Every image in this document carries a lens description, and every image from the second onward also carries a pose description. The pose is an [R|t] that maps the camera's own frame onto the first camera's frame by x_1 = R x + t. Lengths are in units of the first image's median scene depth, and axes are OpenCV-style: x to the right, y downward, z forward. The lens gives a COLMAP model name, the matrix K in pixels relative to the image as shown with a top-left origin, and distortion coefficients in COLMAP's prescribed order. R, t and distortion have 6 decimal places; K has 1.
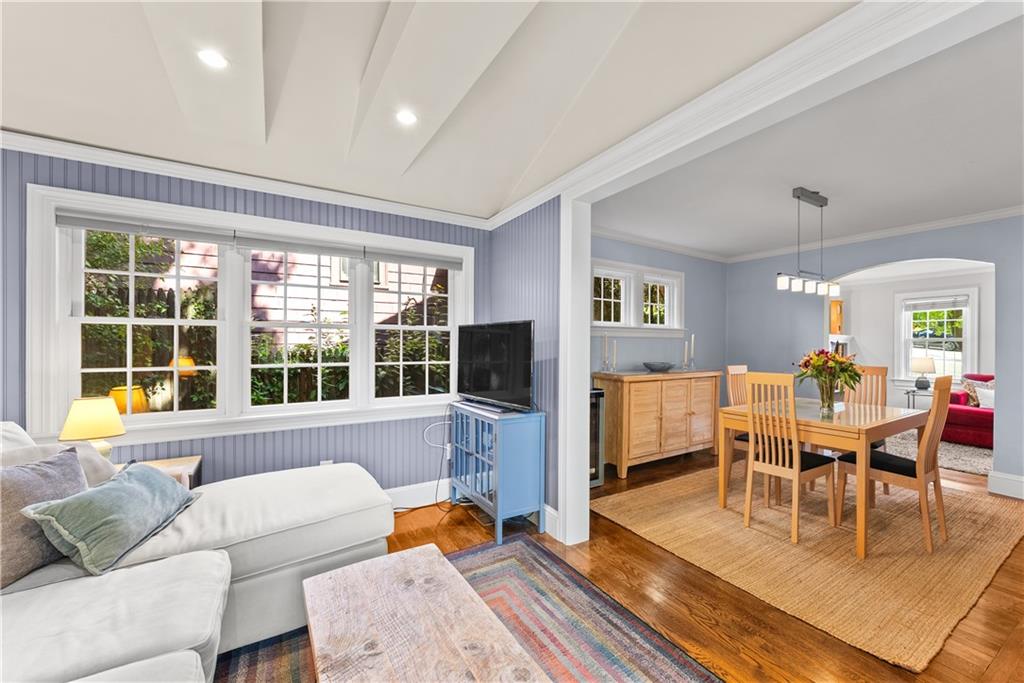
lens RADIAL K [[422.6, 0, 510.1], [0, 422.6, 345.7], [0, 0, 1]] dist [0.004444, -0.001168]
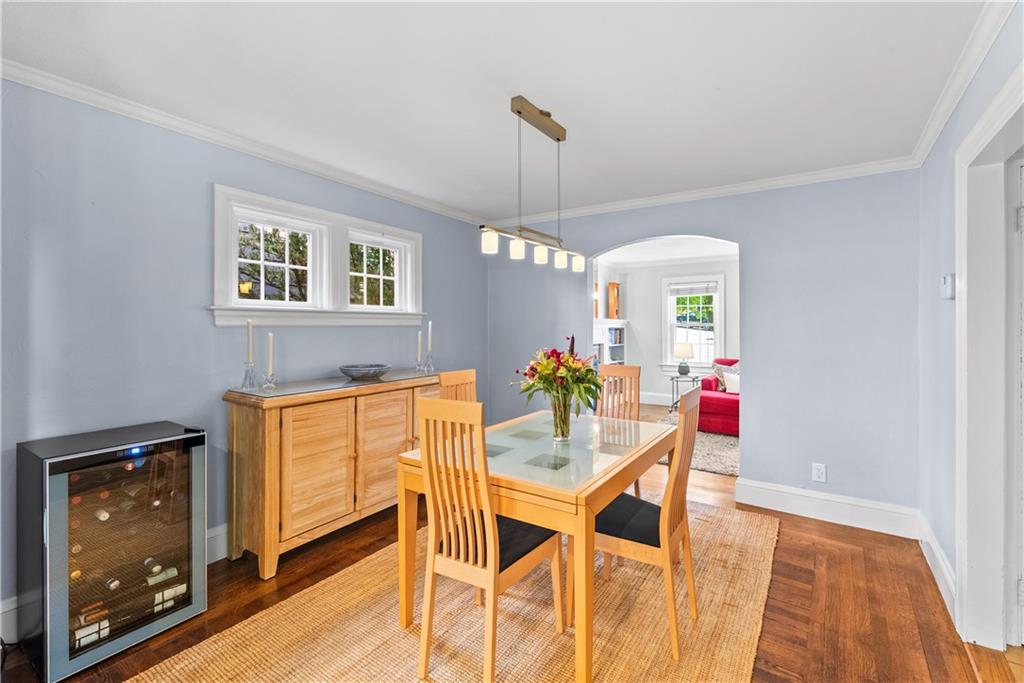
lens RADIAL K [[454.6, 0, 516.5], [0, 454.6, 320.9], [0, 0, 1]] dist [0.000534, 0.000083]
pose [[0.918176, 0.000052, 0.396173, 0.303221], [0.004624, 0.999930, -0.010847, -0.020669], [-0.396146, 0.011791, 0.918112, 0.279171]]
